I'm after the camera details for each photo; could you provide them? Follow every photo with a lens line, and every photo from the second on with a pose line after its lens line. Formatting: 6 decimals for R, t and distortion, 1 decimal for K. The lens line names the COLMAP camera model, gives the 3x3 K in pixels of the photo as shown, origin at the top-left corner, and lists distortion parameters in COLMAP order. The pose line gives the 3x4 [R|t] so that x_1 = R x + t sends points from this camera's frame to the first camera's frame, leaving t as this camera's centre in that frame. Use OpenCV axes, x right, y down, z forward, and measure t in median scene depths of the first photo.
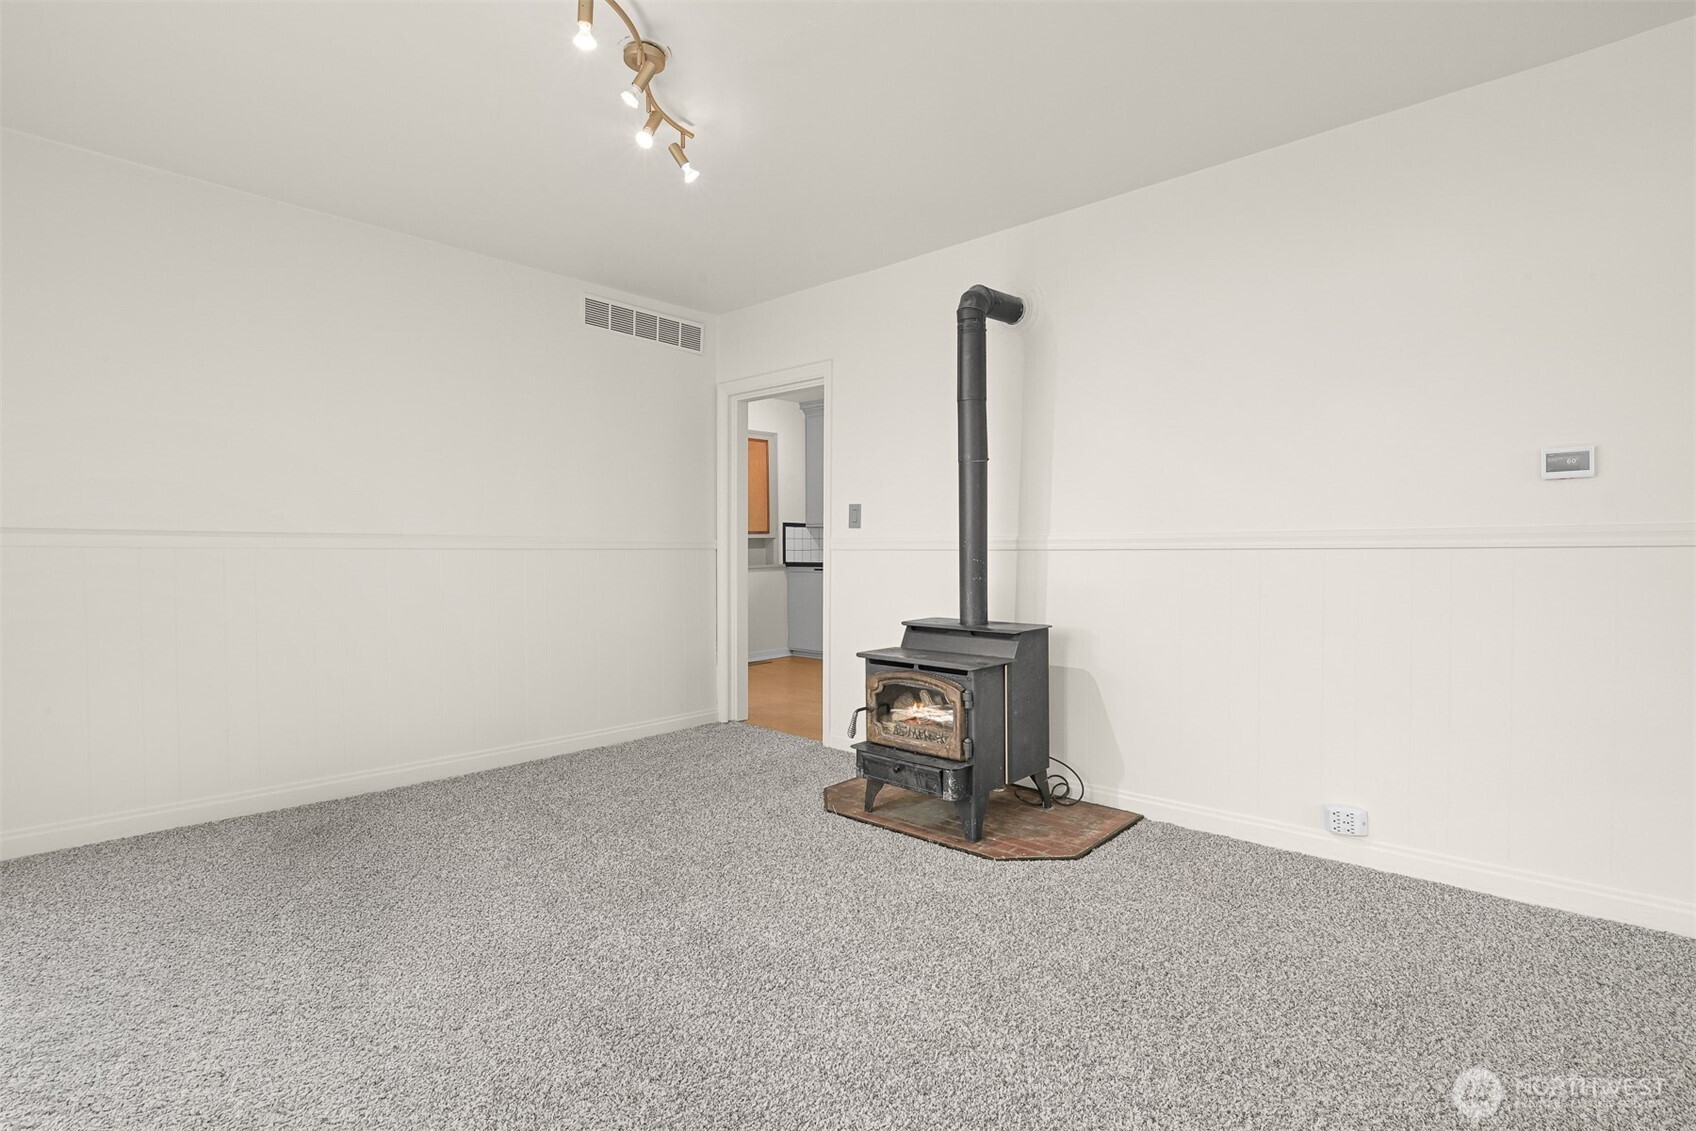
lens RADIAL K [[826.2, 0, 848.0], [0, 826.2, 565.5], [0, 0, 1]] dist [-0.002393, -0.000172]
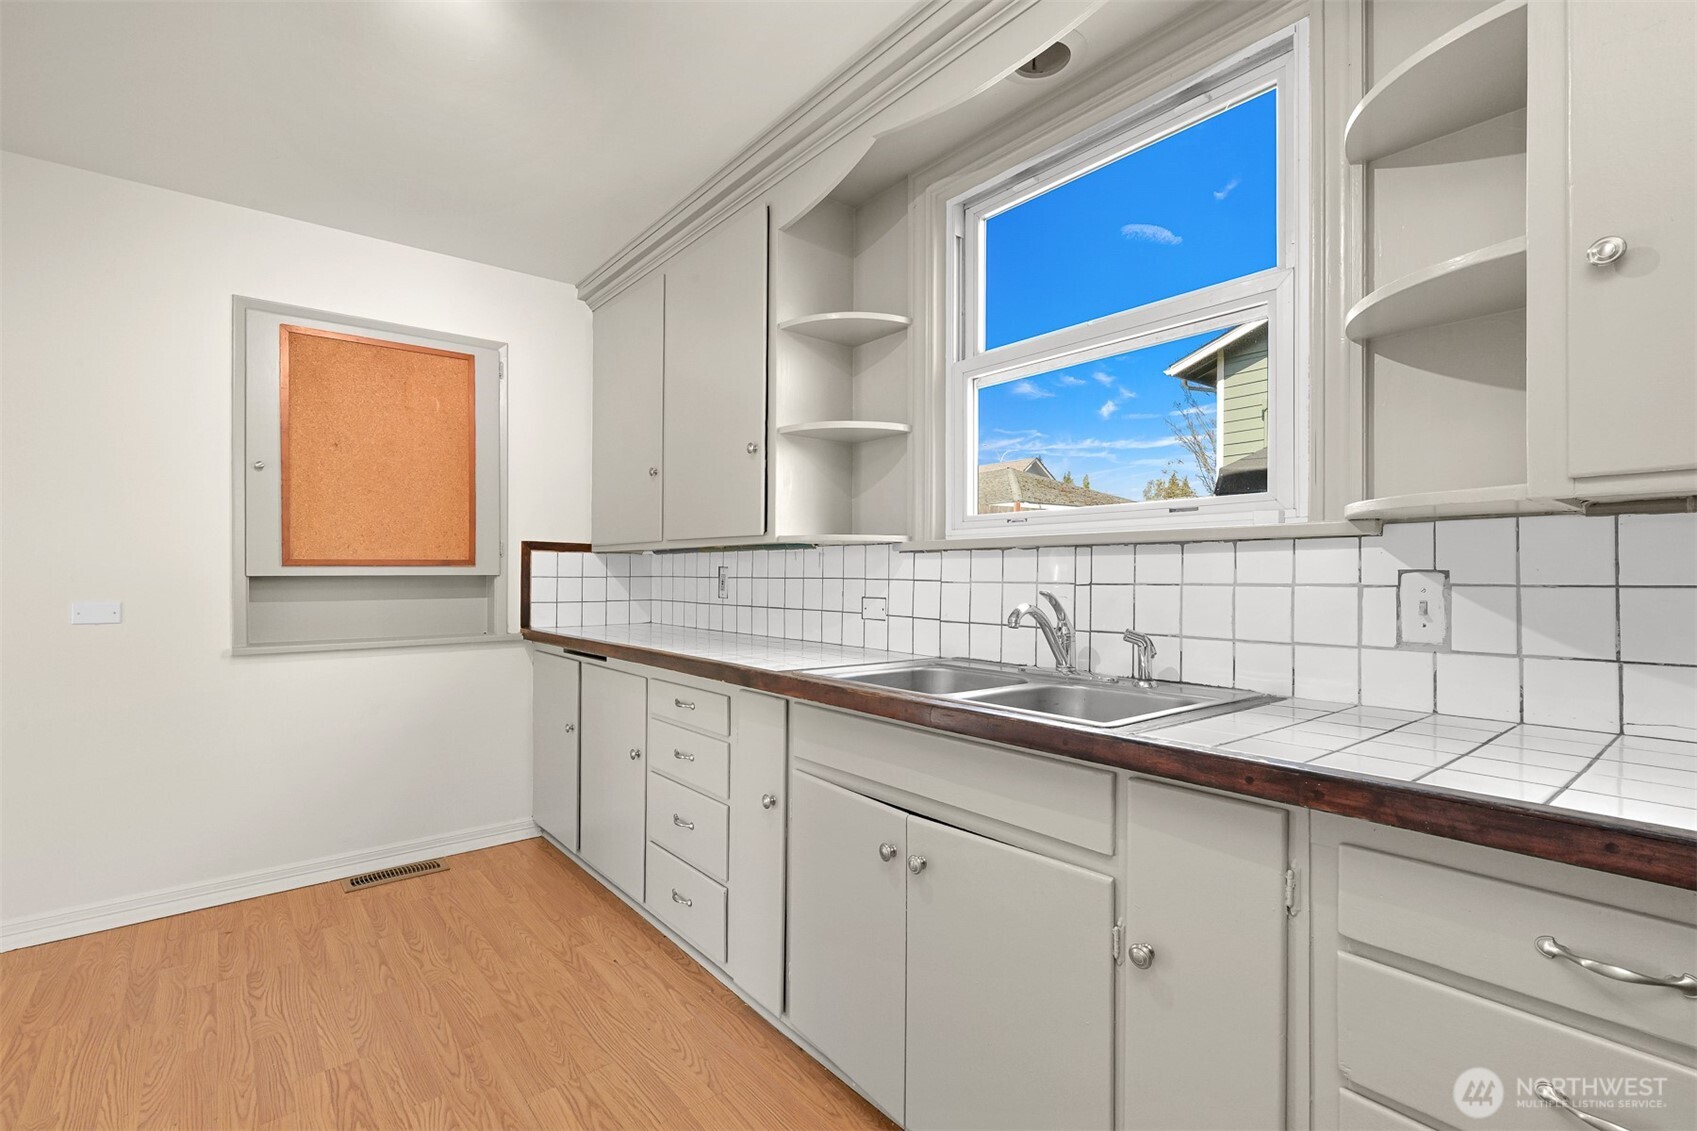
lens RADIAL K [[773.6, 0, 848.5], [0, 773.6, 570.7], [0, 0, 1]] dist [-0.001453, -0.000052]
pose [[0.990764, 0.005139, -0.135499, 0.343444], [-0.008330, 0.999701, -0.022993, -0.061025], [0.135340, 0.023909, 0.990511, 1.324954]]
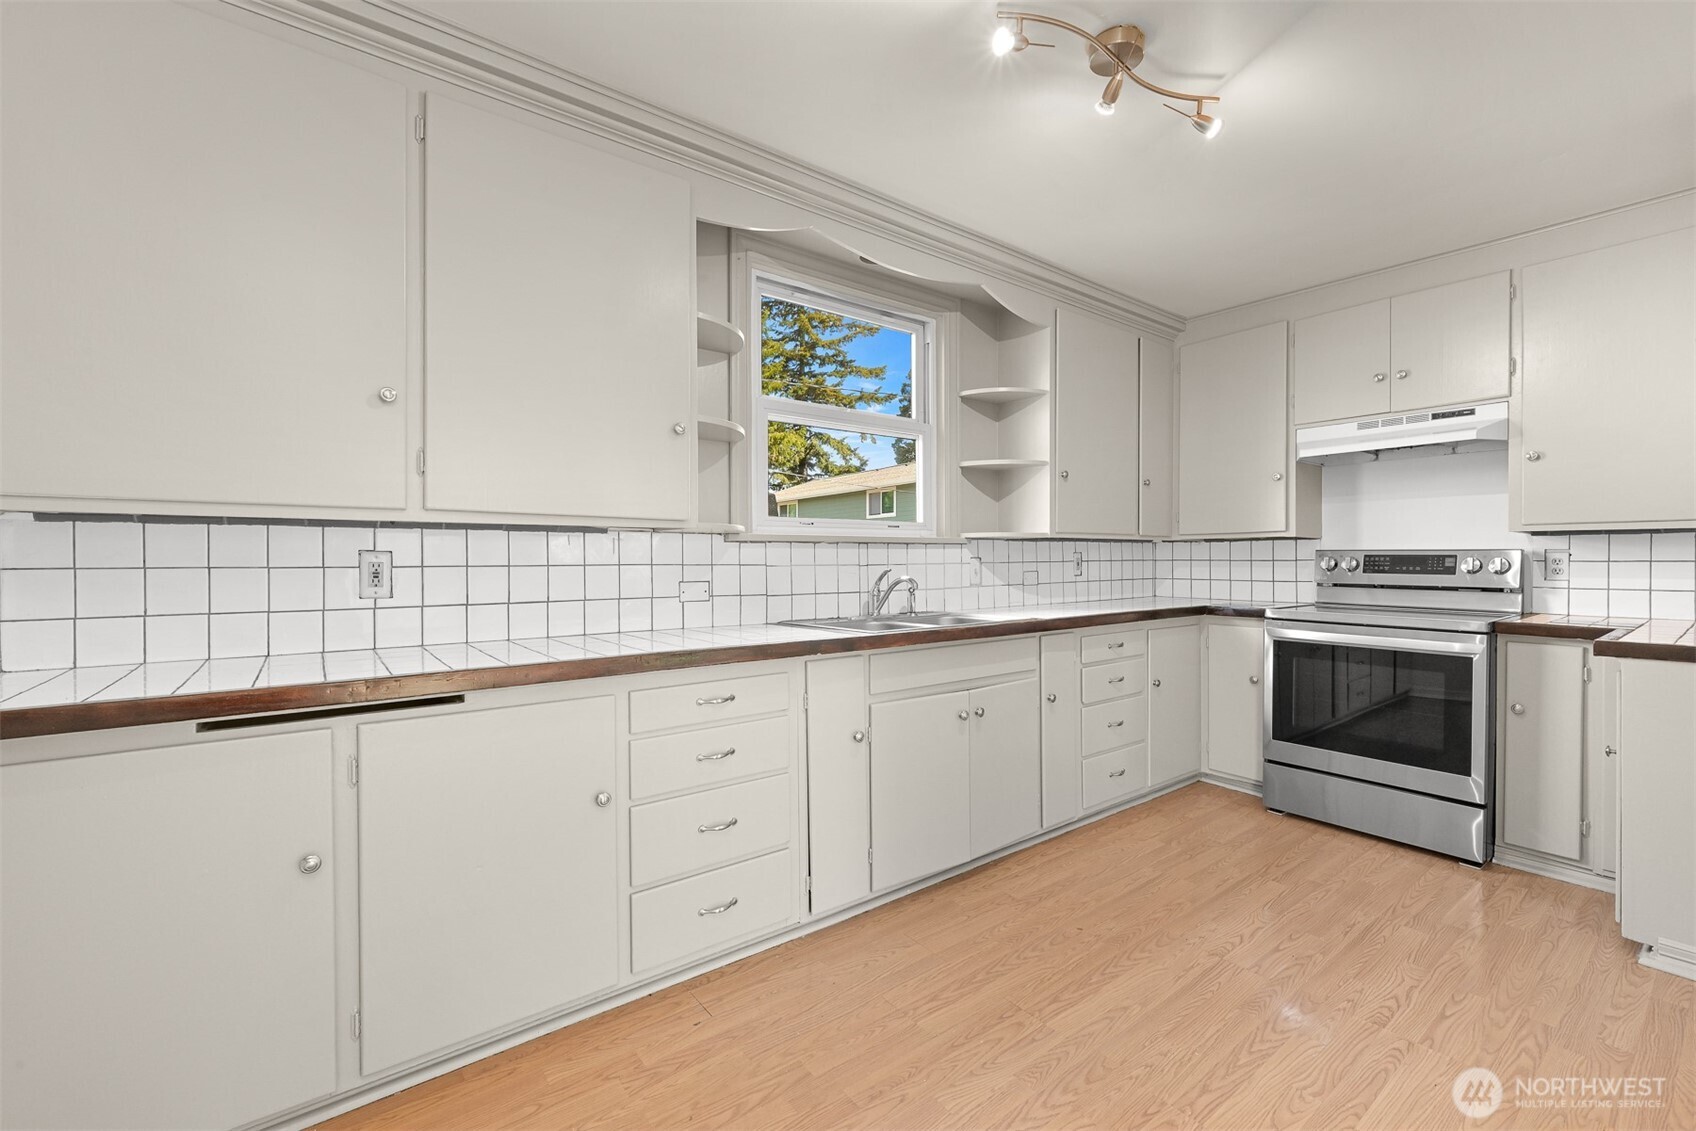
lens RADIAL K [[729.6, 0, 848.0], [0, 729.6, 565.5], [0, 0, 1]] dist [0.000881, 0.000243]
pose [[0.155173, -0.005980, 0.987869, -0.411401], [0.021638, 0.999762, 0.002653, -0.067470], [-0.987650, 0.020964, 0.155265, 1.750534]]
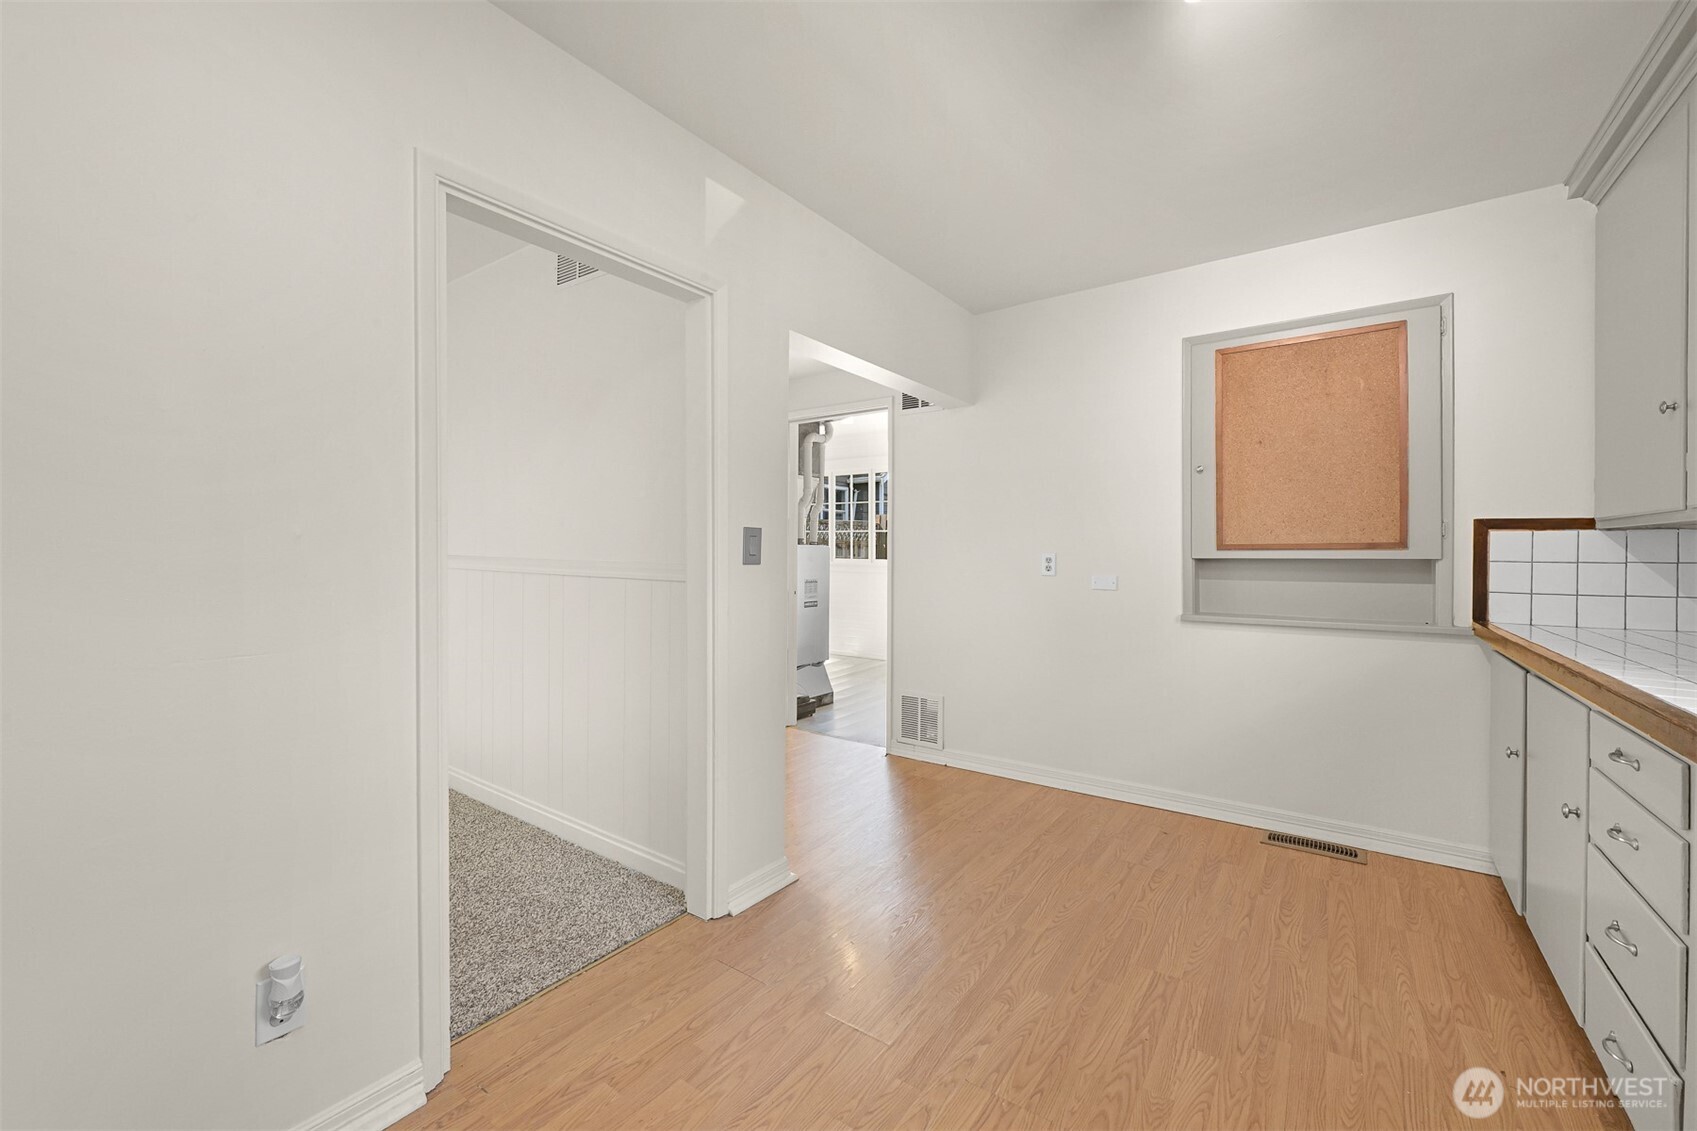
lens RADIAL K [[675.7, 0, 852.3], [0, 675.7, 553.5], [0, 0, 1]] dist [-0.000049, 0.000028]
pose [[0.127407, 0.005760, -0.991834, 0.431715], [-0.023934, 0.999710, 0.002731, -0.066483], [0.991562, 0.023390, 0.127508, 1.475972]]
